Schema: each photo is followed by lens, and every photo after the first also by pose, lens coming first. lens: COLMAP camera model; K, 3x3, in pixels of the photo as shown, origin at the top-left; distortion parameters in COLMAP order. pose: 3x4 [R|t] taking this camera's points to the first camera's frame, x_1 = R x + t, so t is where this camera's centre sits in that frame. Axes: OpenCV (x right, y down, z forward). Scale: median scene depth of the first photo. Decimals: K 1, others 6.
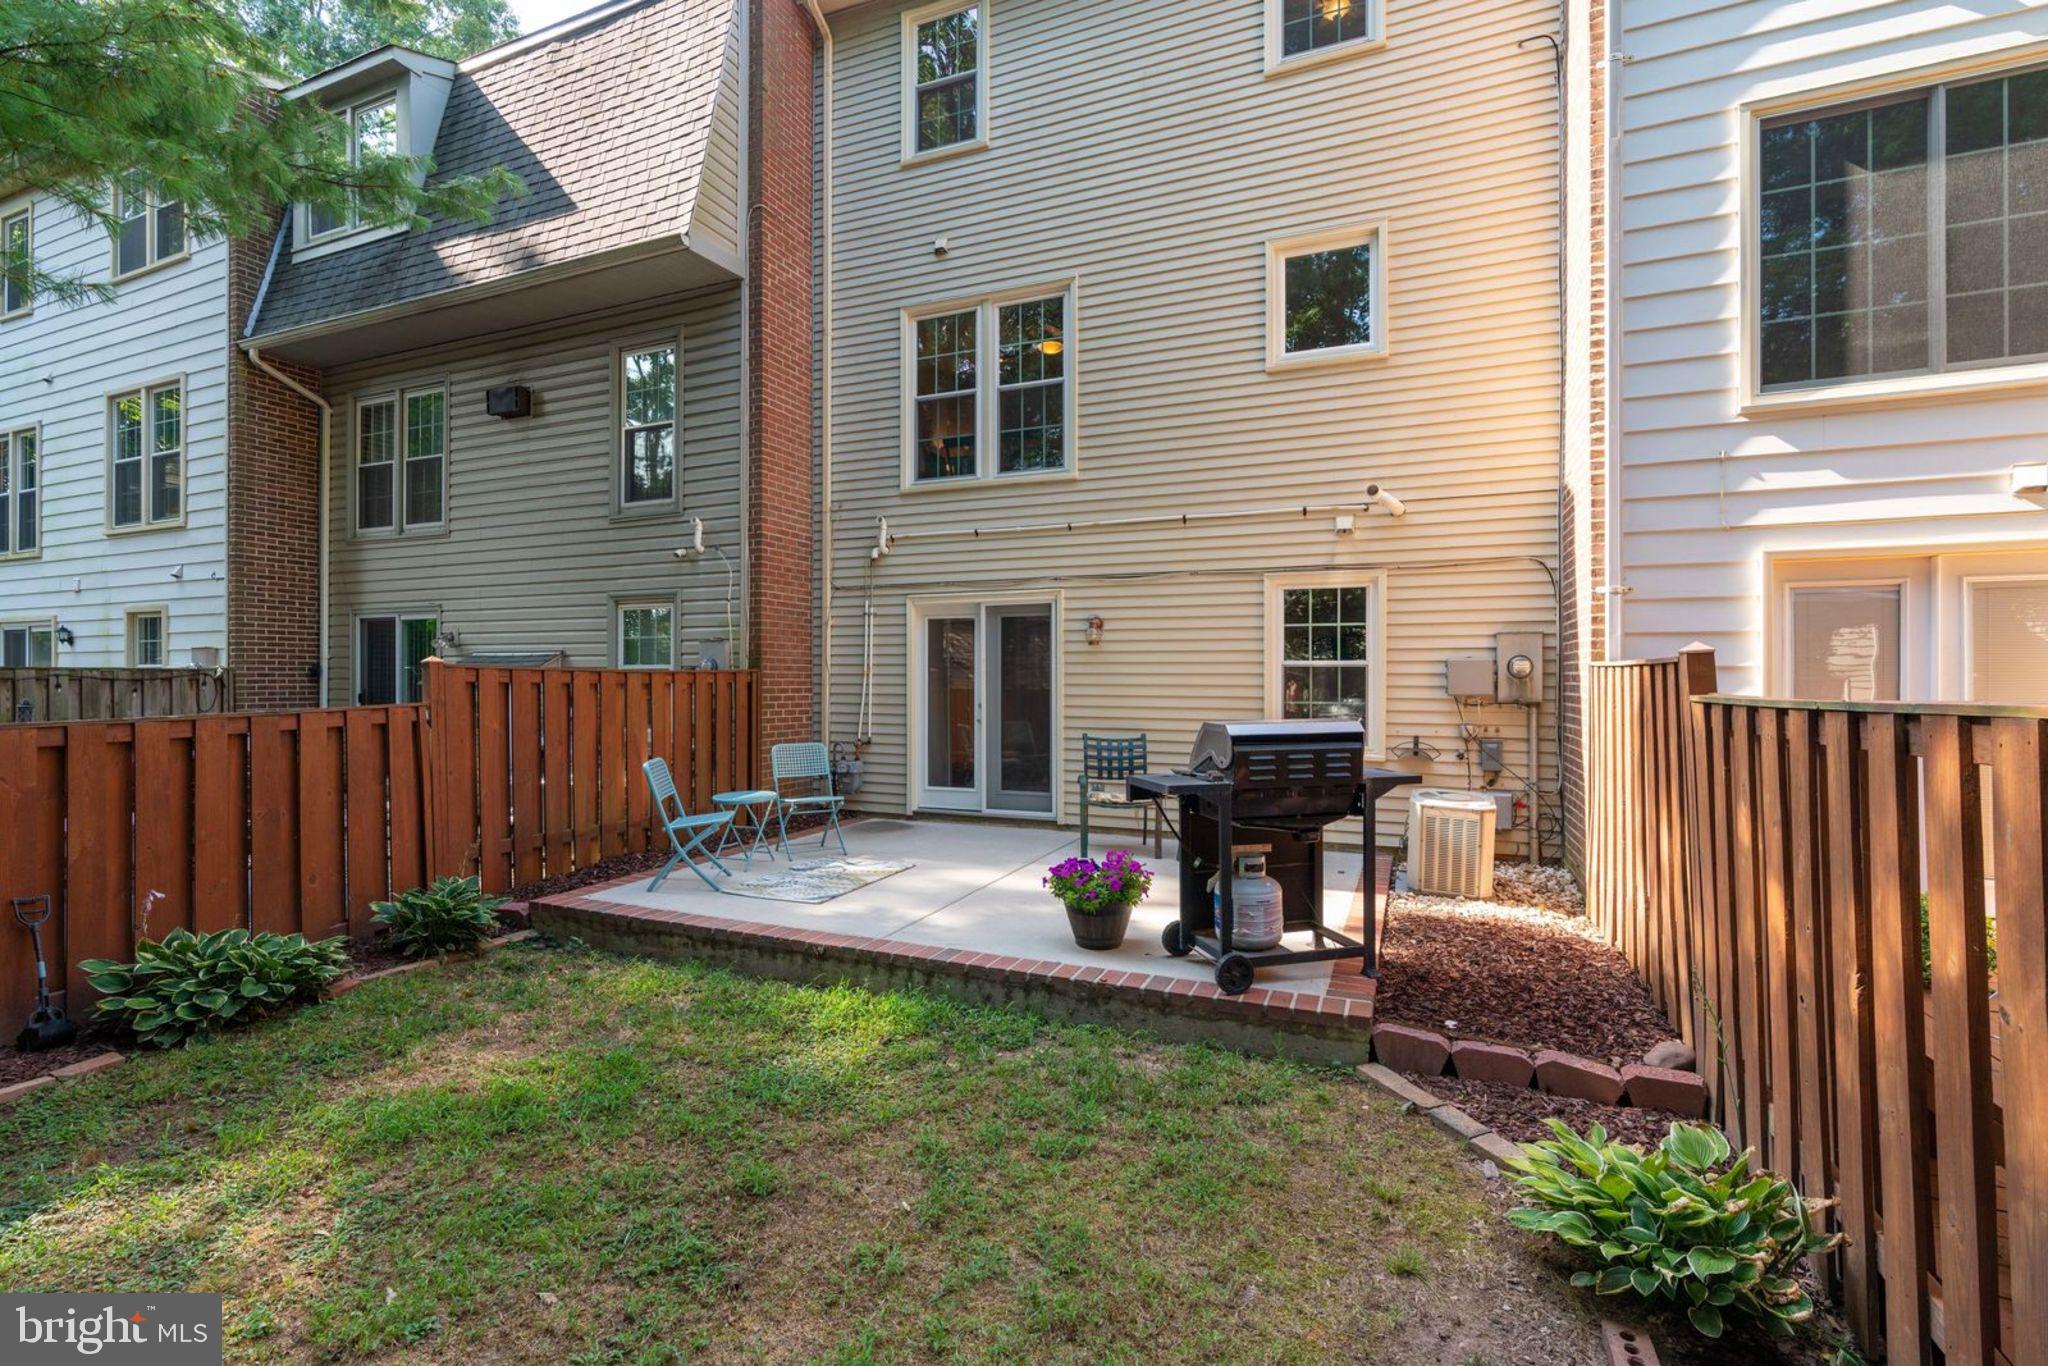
lens RADIAL K [[938.8, 0, 1020.4], [0, 938.8, 666.3], [0, 0, 1]] dist [-0.012950, 0.006087]
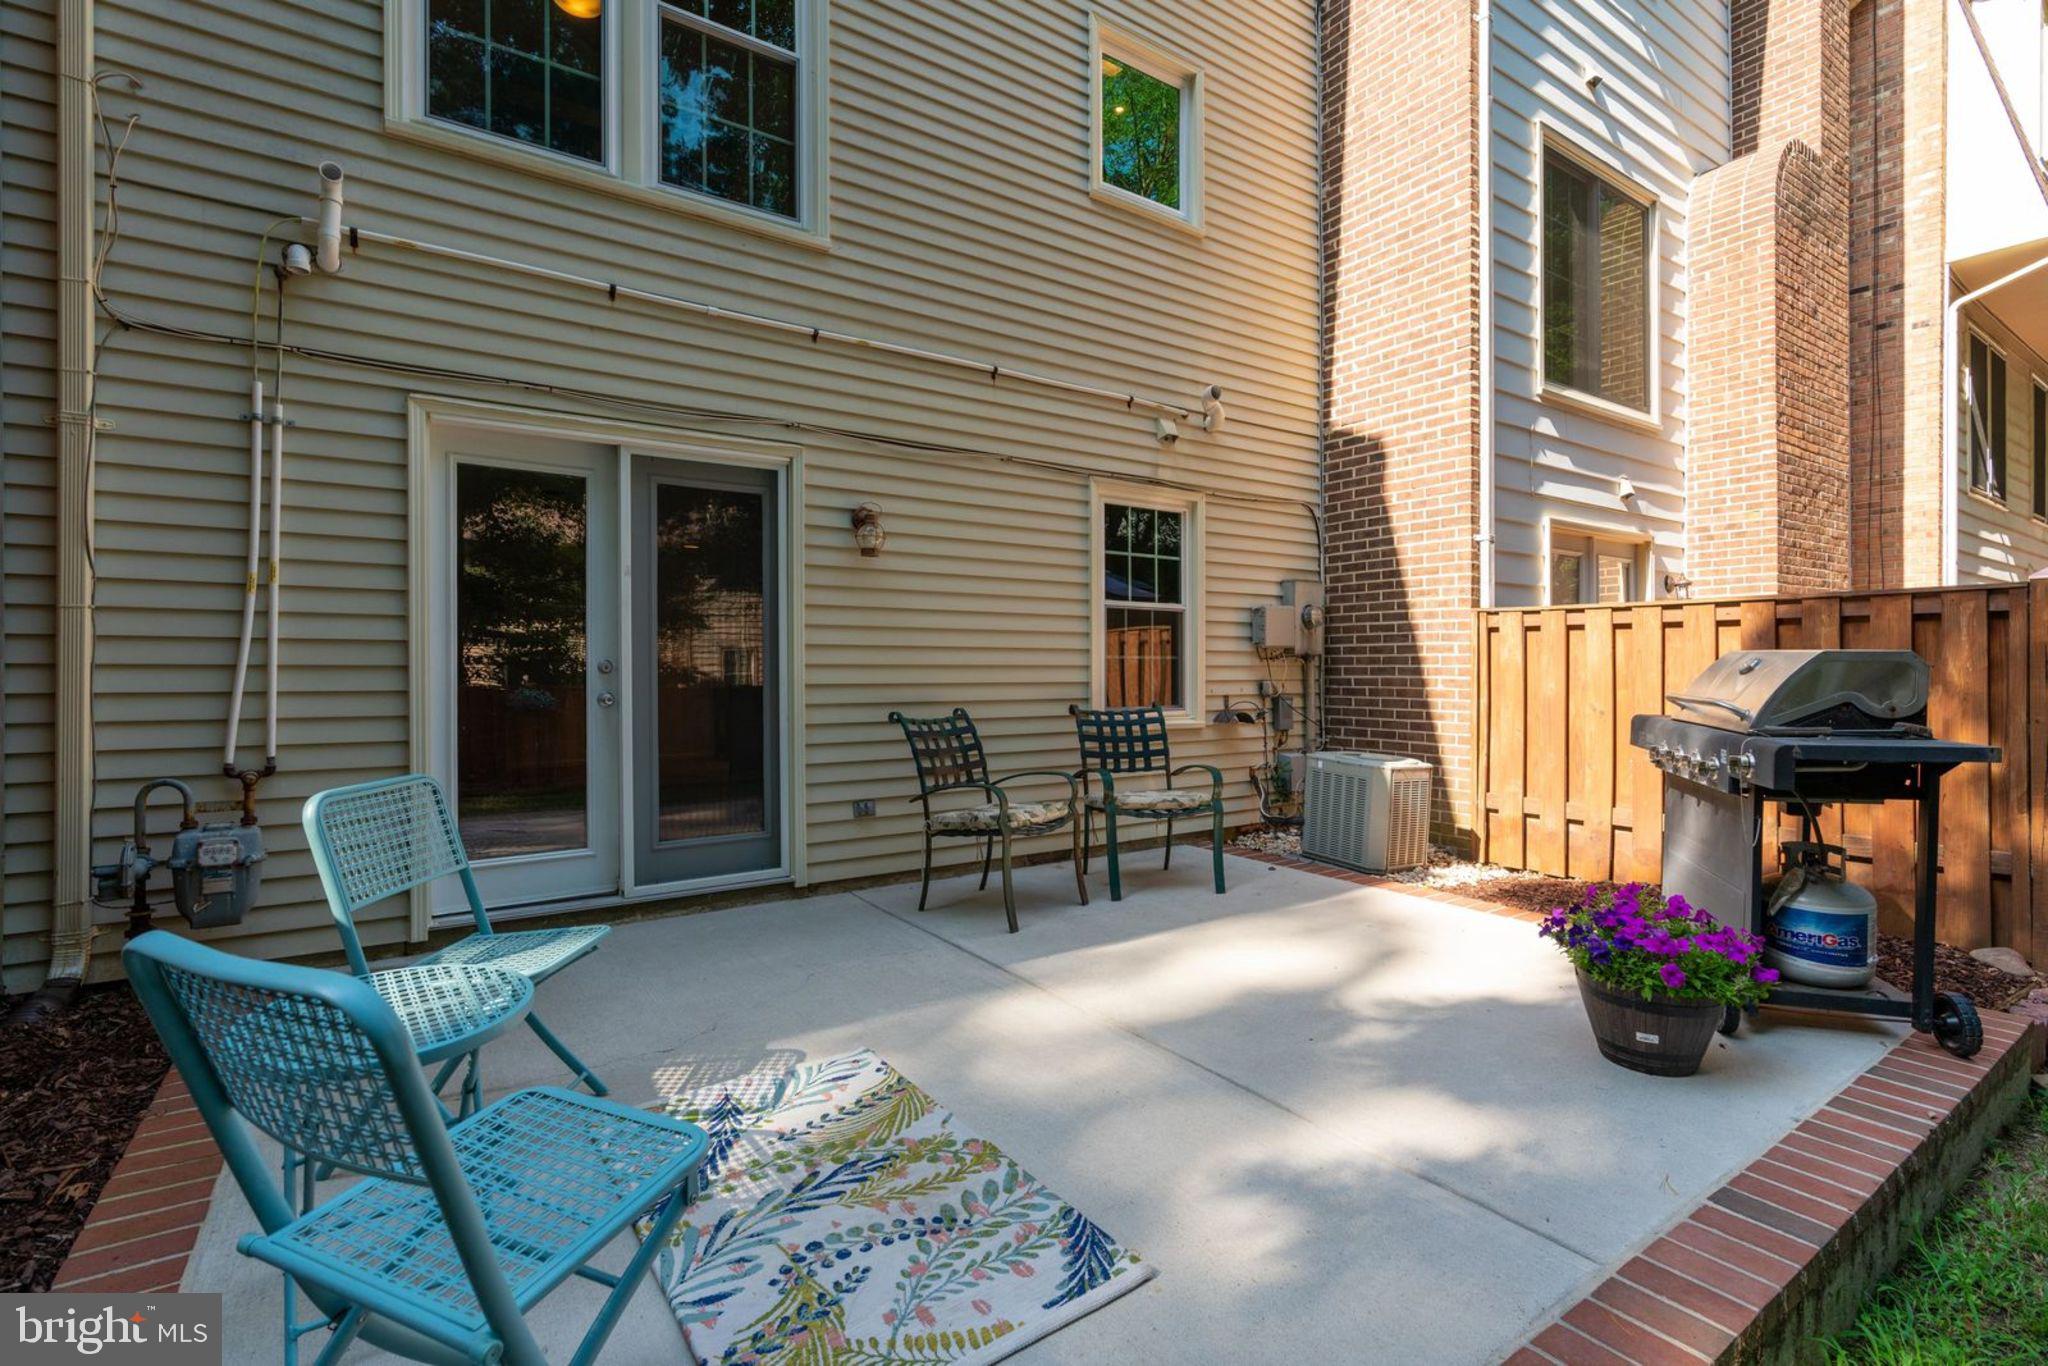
lens RADIAL K [[938.8, 0, 1041.5], [0, 938.8, 665.2], [0, 0, 1]] dist [-0.012950, 0.006087]
pose [[0.528323, -0.000467, 0.849043, -0.383495], [-0.009145, 0.999939, 0.006240, 0.042638], [-0.848994, -0.011061, 0.528287, 0.681627]]
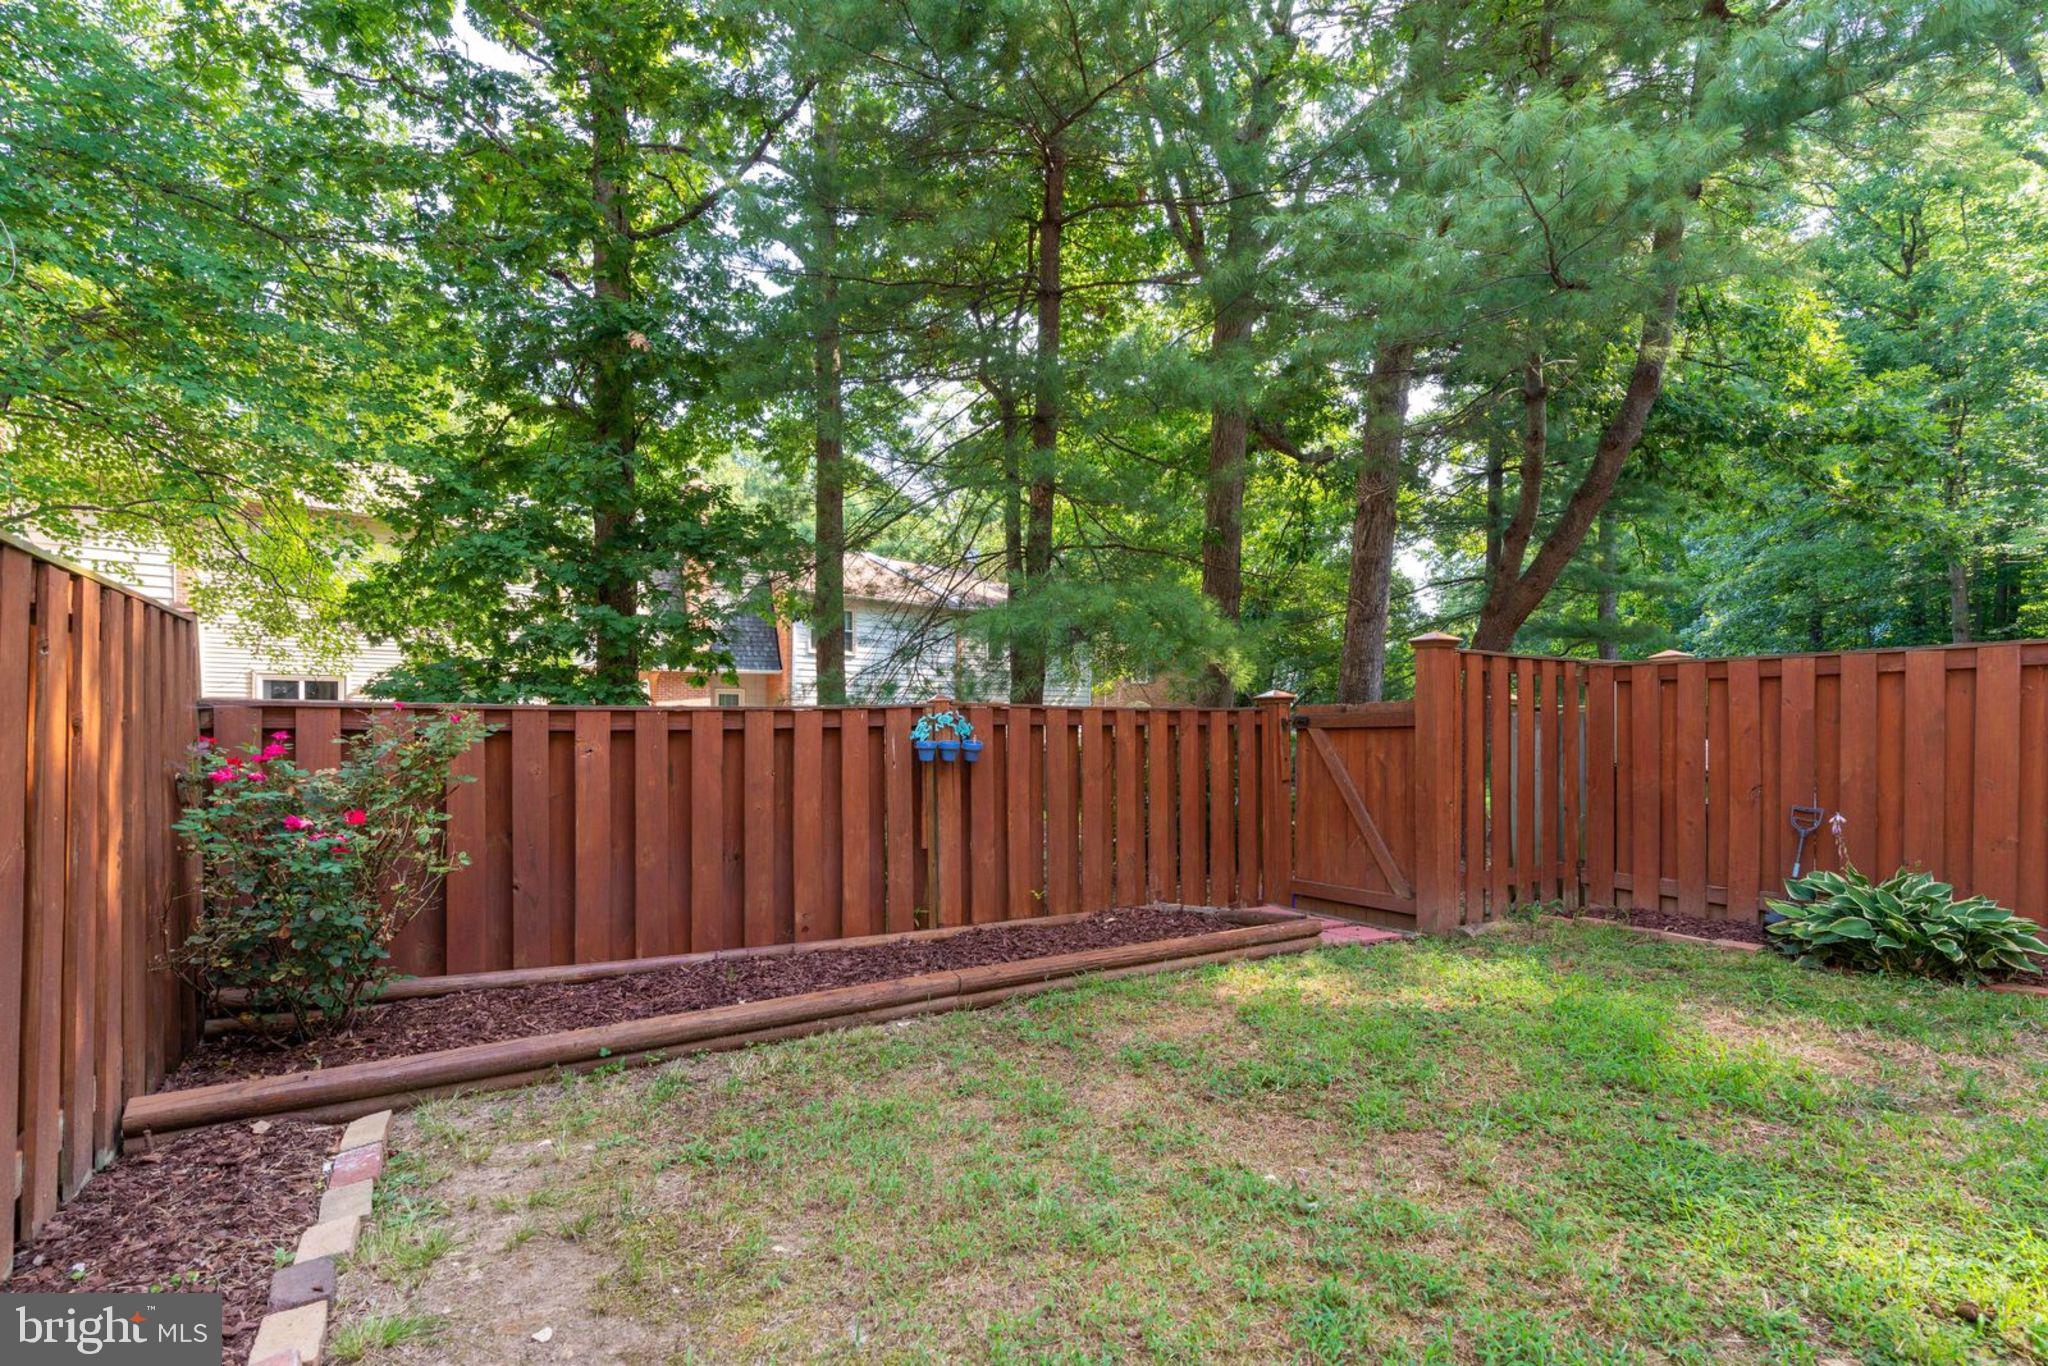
lens RADIAL K [[994.7, 0, 1013.8], [0, 994.7, 730.9], [0, 0, 1]] dist [-0.007880, 0.001039]
pose [[-0.593288, 0.015589, -0.804840, 0.255908], [0.007792, 0.999877, 0.013623, 0.075402], [0.804953, 0.001811, -0.593336, 0.515894]]
